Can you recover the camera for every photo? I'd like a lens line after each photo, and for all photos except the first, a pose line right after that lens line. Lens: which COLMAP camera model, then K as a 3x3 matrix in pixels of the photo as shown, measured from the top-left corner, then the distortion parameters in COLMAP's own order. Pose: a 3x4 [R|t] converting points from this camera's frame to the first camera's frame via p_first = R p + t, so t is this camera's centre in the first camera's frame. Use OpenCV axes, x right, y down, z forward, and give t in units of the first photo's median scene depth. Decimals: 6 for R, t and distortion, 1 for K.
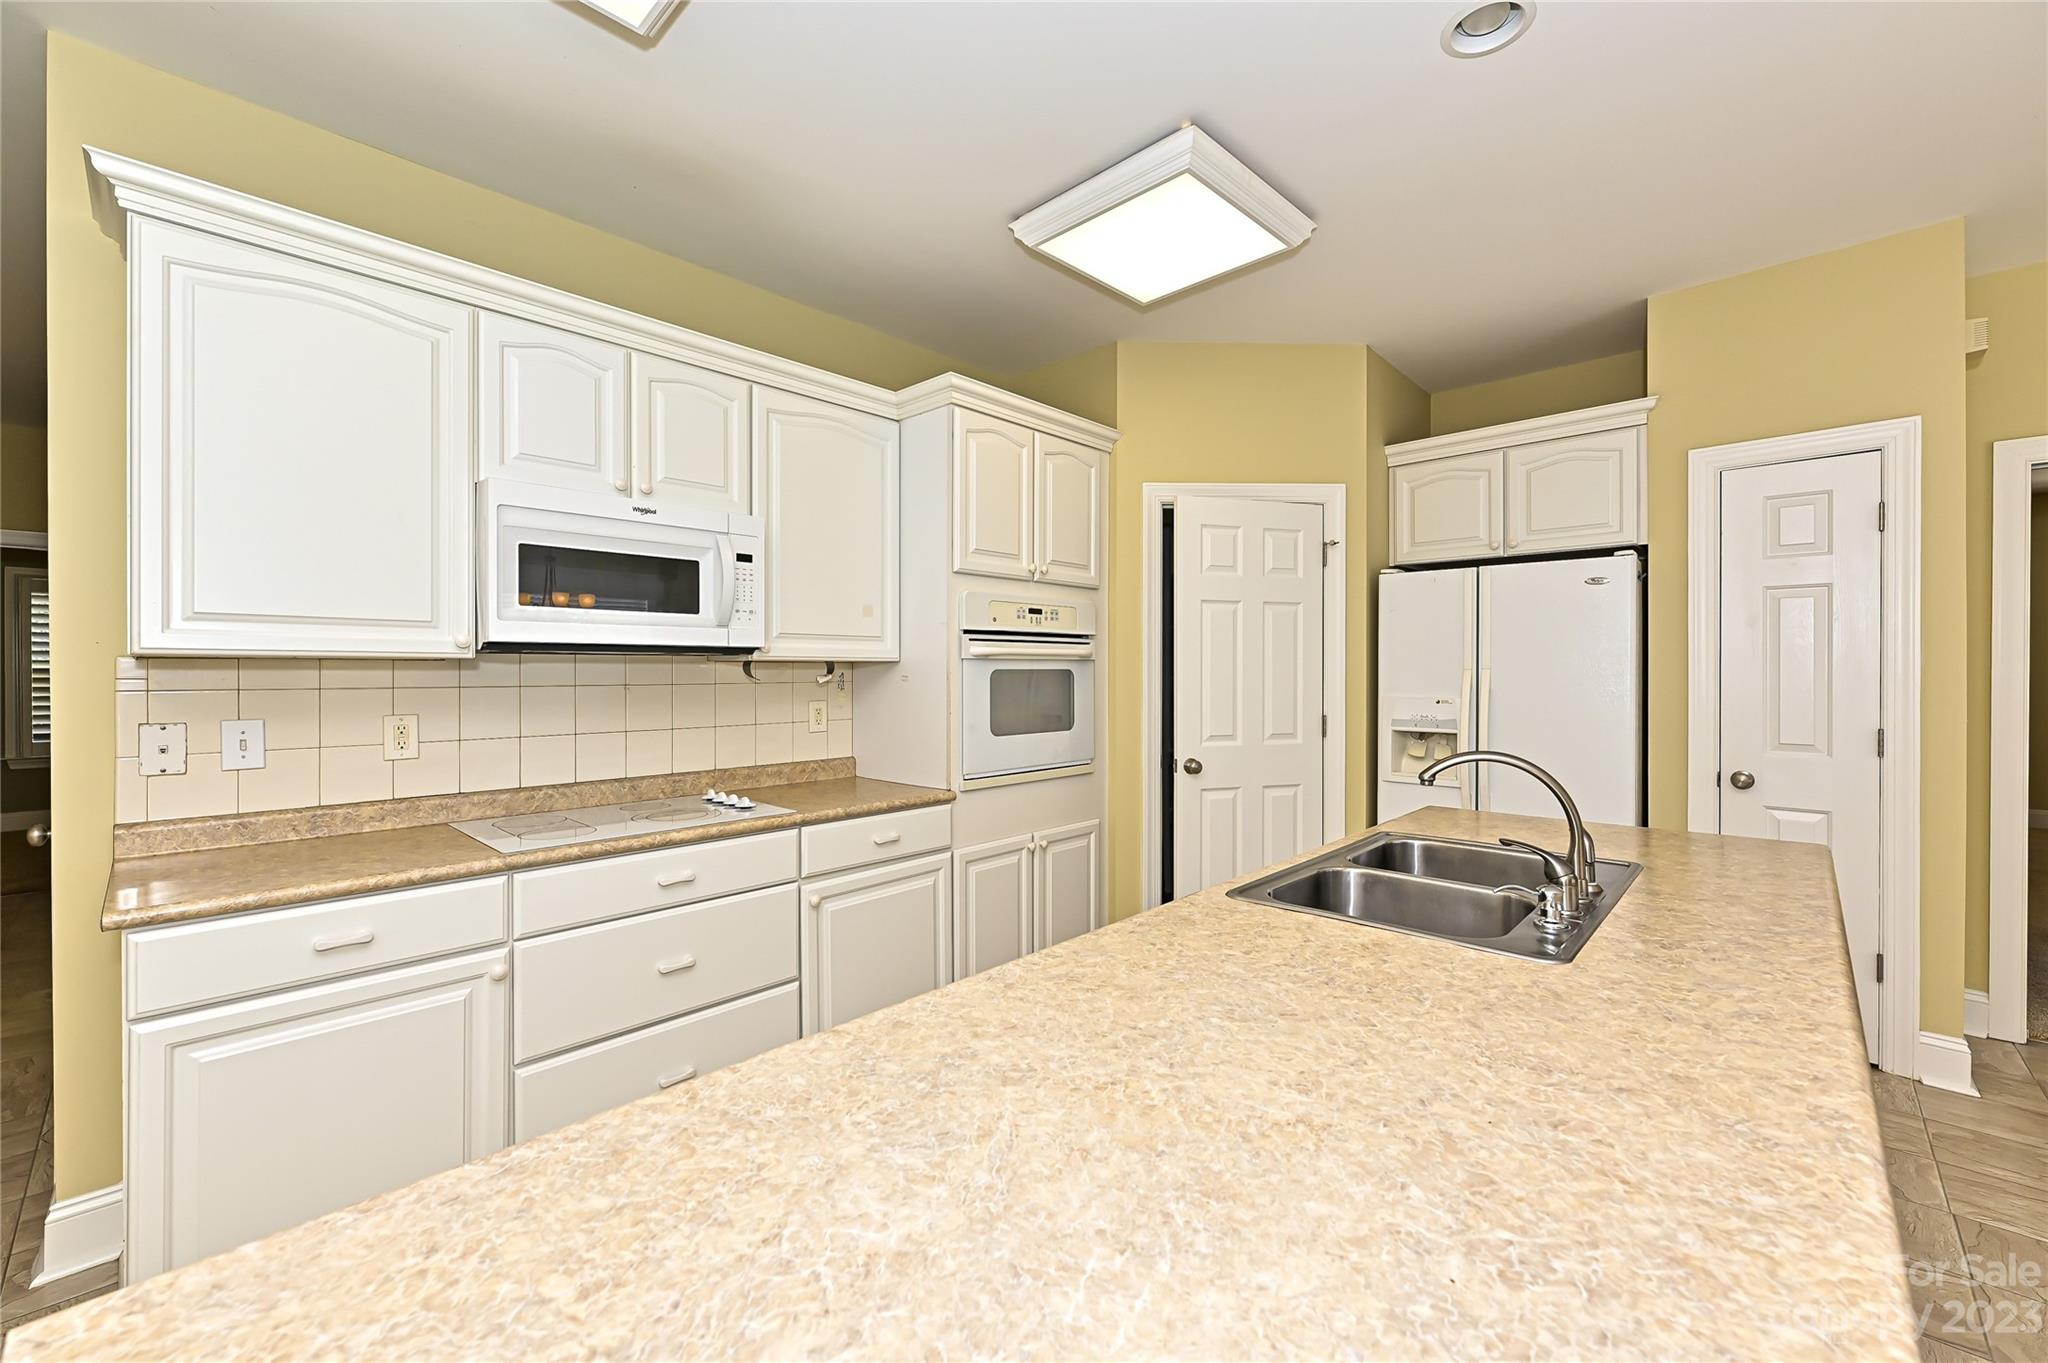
lens RADIAL K [[815.3, 0, 1020.6], [0, 815.3, 674.4], [0, 0, 1]] dist [-0.000742, 0.000010]
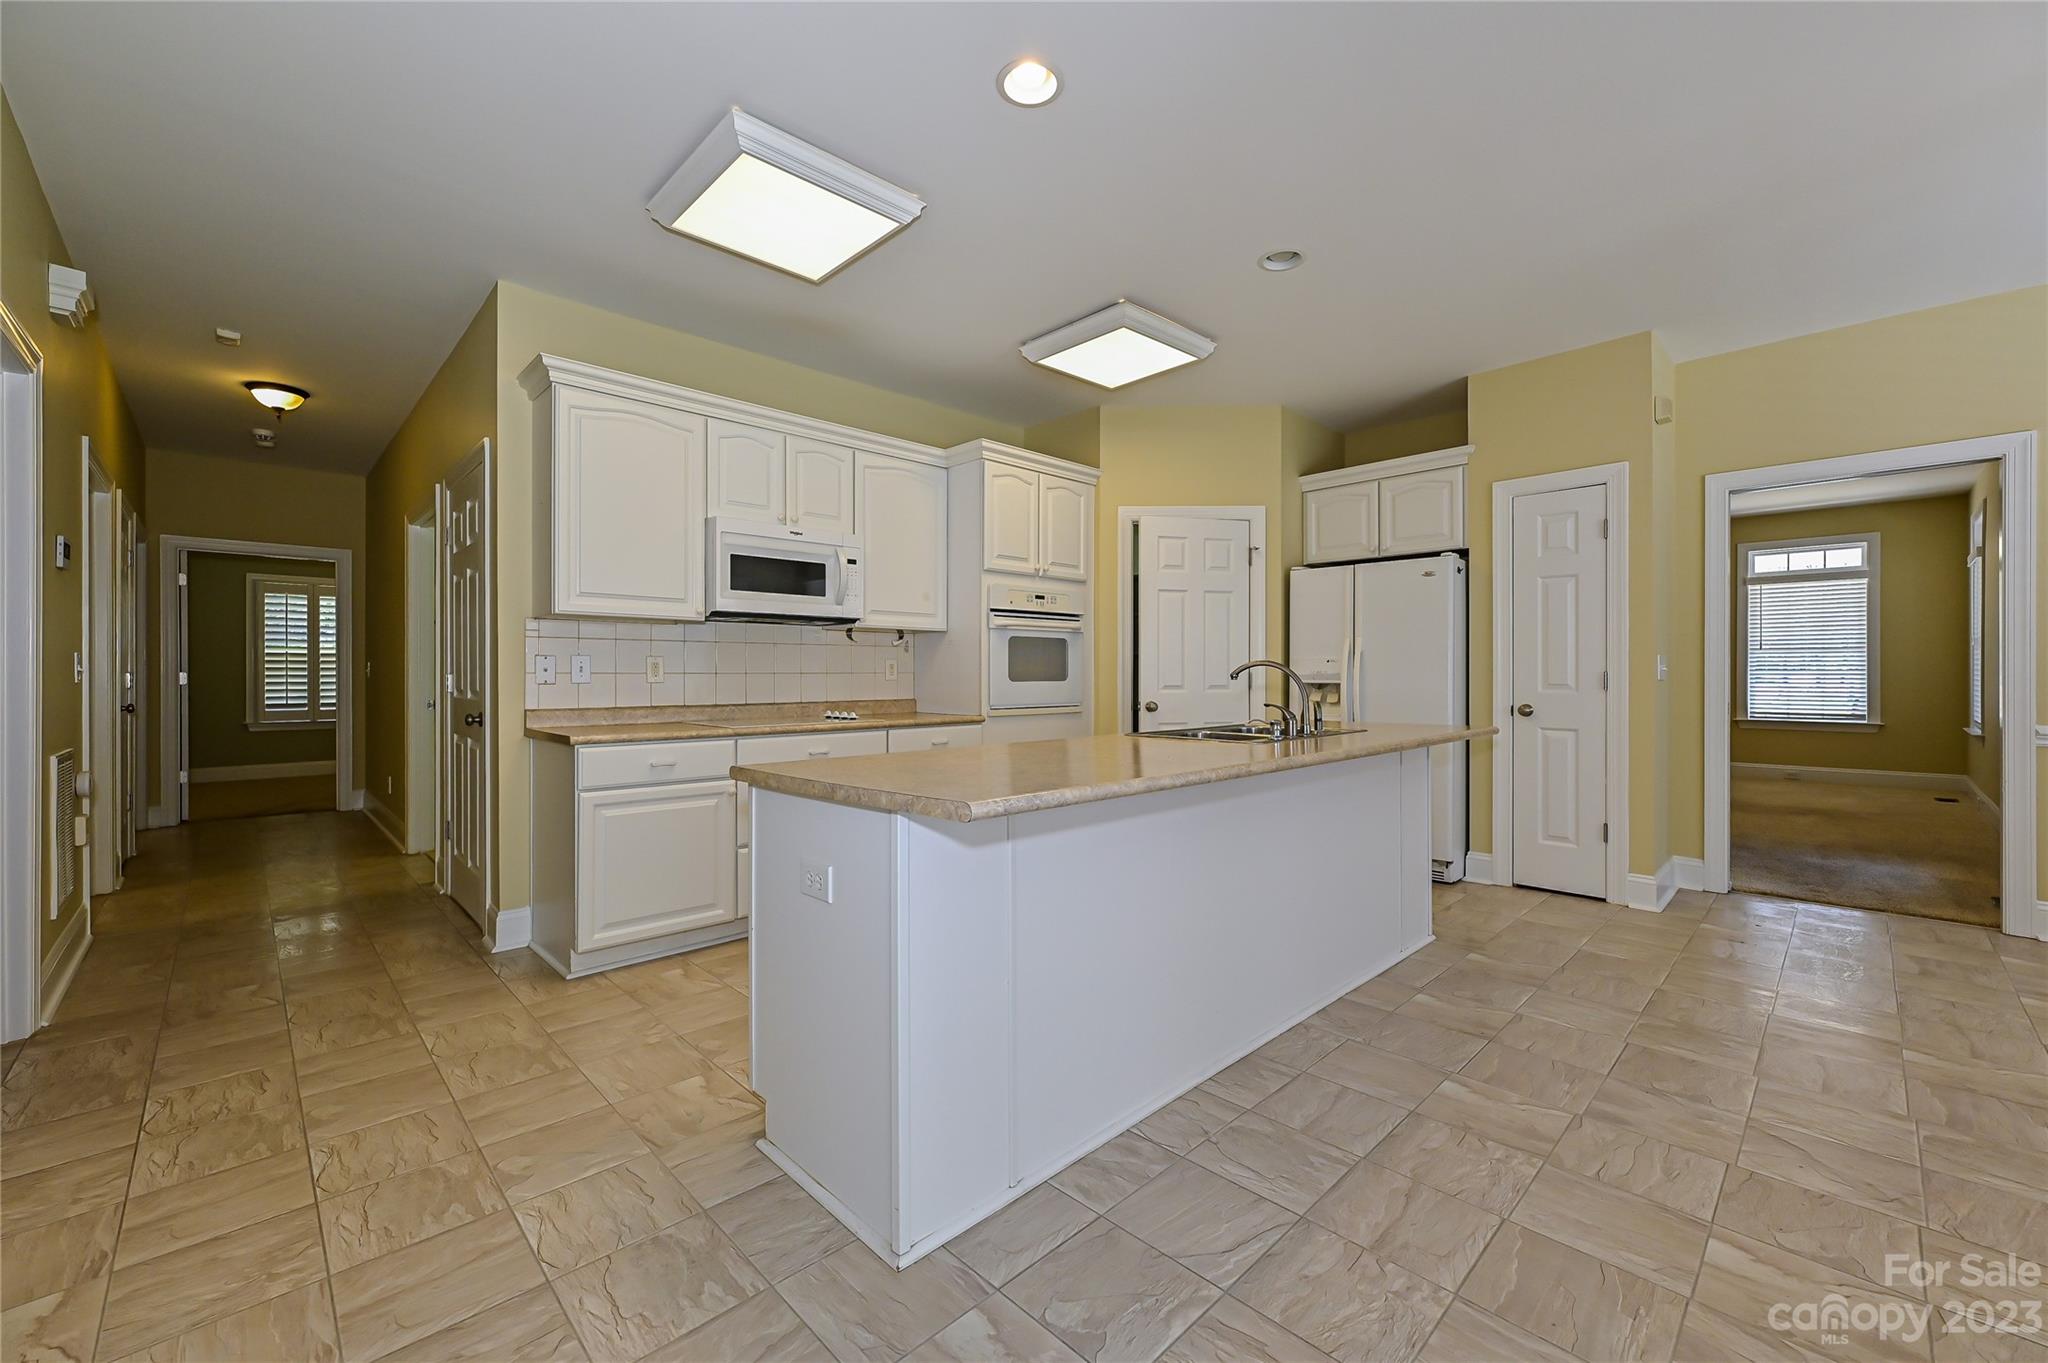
lens RADIAL K [[825.4, 0, 1012.3], [0, 825.4, 678.8], [0, 0, 1]] dist [-0.000623, -0.000039]
pose [[0.998930, -0.000088, -0.046239, 0.039649], [0.000043, 1.000000, -0.000971, 0.073065], [0.046239, 0.000968, 0.998930, -0.496748]]
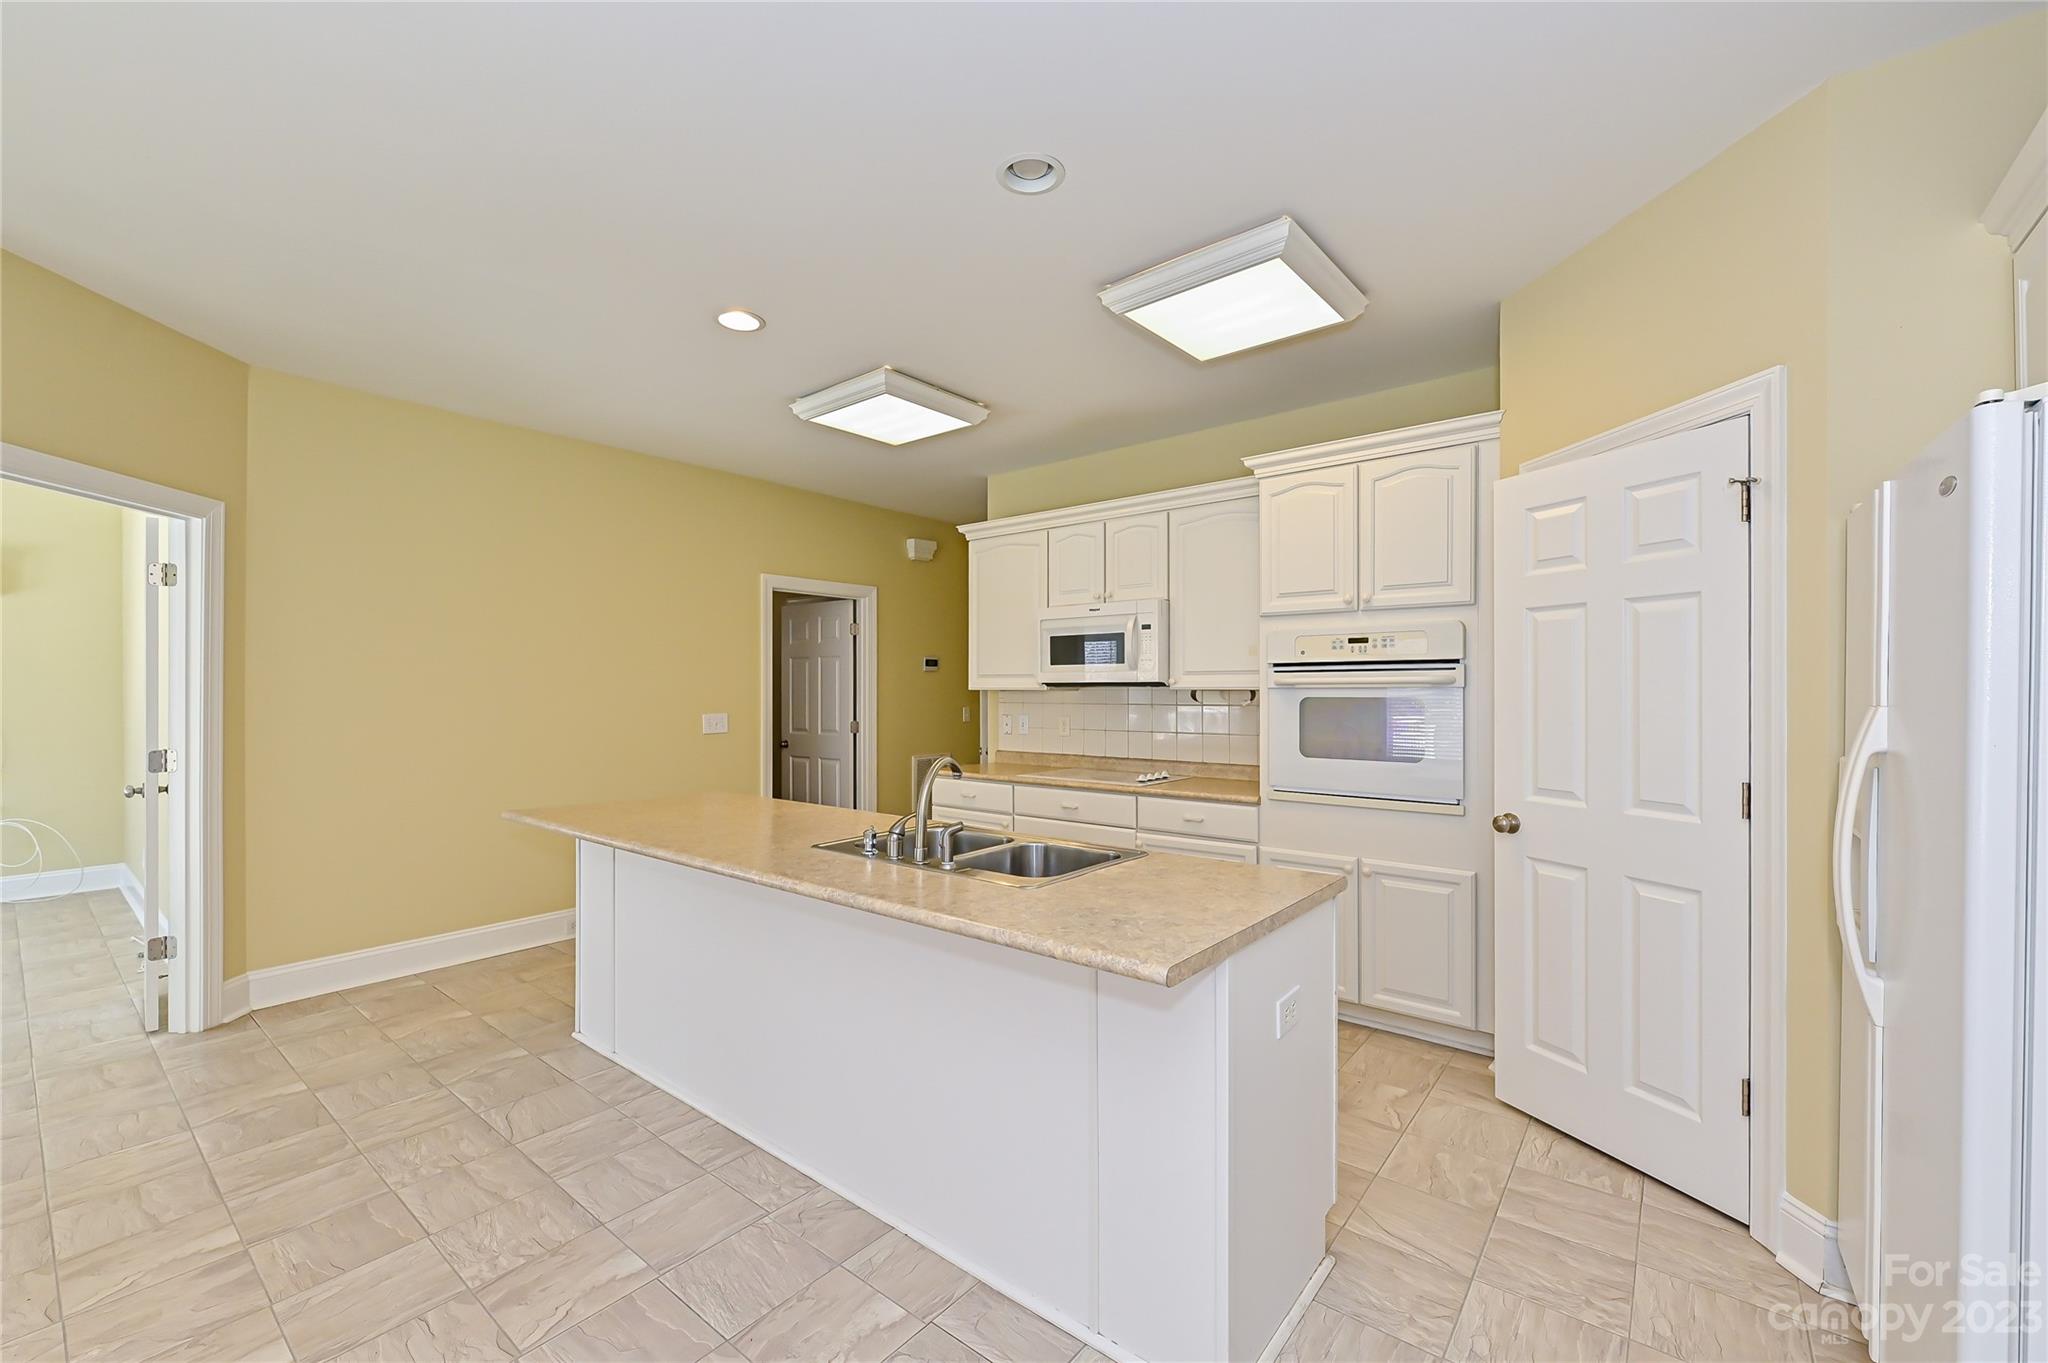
lens RADIAL K [[827.9, 0, 1014.8], [0, 827.9, 693.0], [0, 0, 1]] dist [-0.000294, -0.000018]
pose [[0.075908, 0.003306, -0.997109, 1.080687], [-0.005215, 0.999982, 0.002919, -0.013160], [0.997101, 0.004979, 0.075924, 0.523319]]
